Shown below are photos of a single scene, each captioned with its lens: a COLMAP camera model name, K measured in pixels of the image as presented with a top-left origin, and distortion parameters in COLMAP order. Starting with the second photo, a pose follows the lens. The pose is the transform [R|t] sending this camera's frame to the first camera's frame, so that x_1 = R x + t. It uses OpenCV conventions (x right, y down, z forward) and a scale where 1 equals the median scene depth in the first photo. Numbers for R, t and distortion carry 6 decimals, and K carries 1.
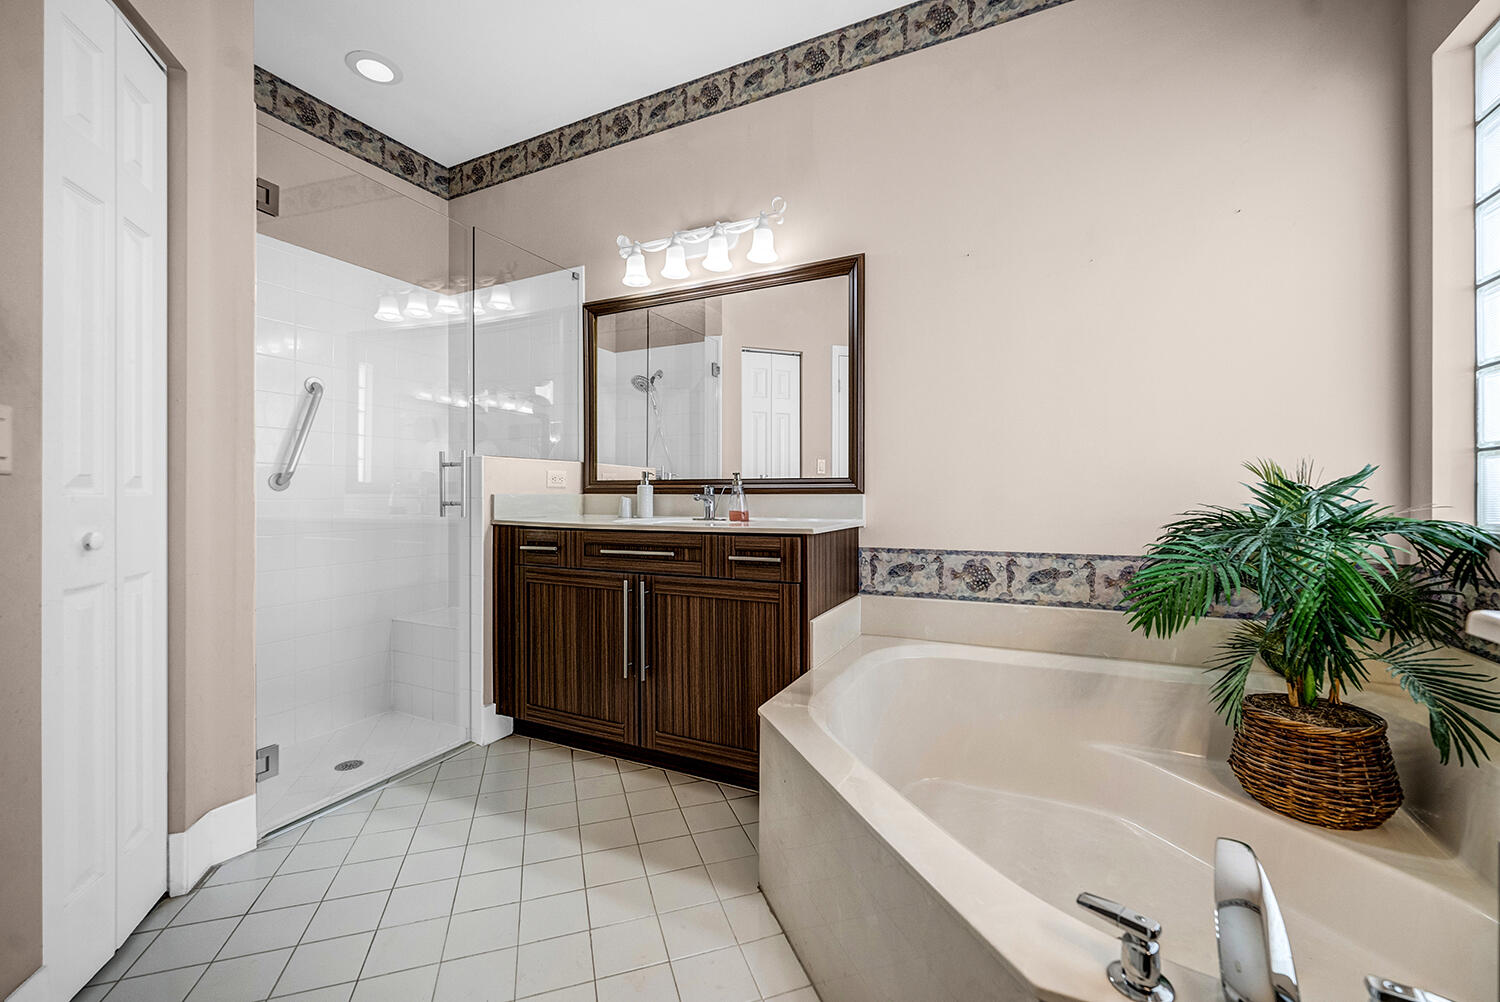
lens RADIAL K [[612.4, 0, 749.2], [0, 612.4, 495.1], [0, 0, 1]] dist [0.000467, -0.002186]
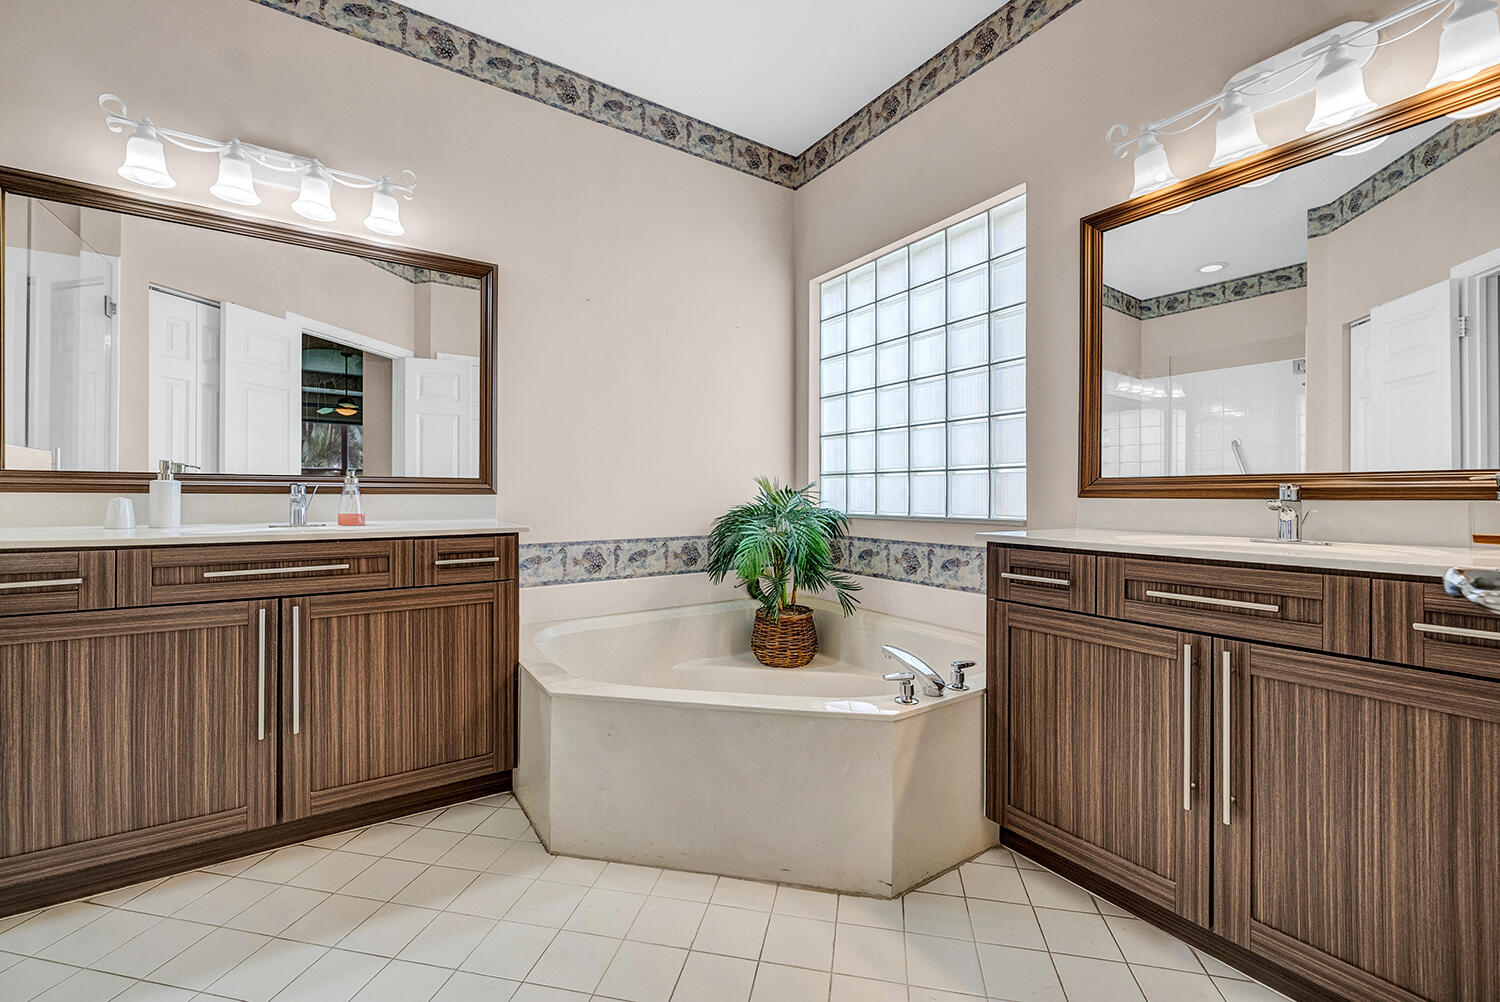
lens RADIAL K [[612.4, 0, 747.7], [0, 612.4, 494.1], [0, 0, 1]] dist [0.000467, -0.002186]
pose [[0.500438, 0.002493, 0.865769, -0.562063], [-0.006344, 0.999980, 0.000788, -0.006469], [-0.865749, -0.005887, 0.500443, 0.111791]]
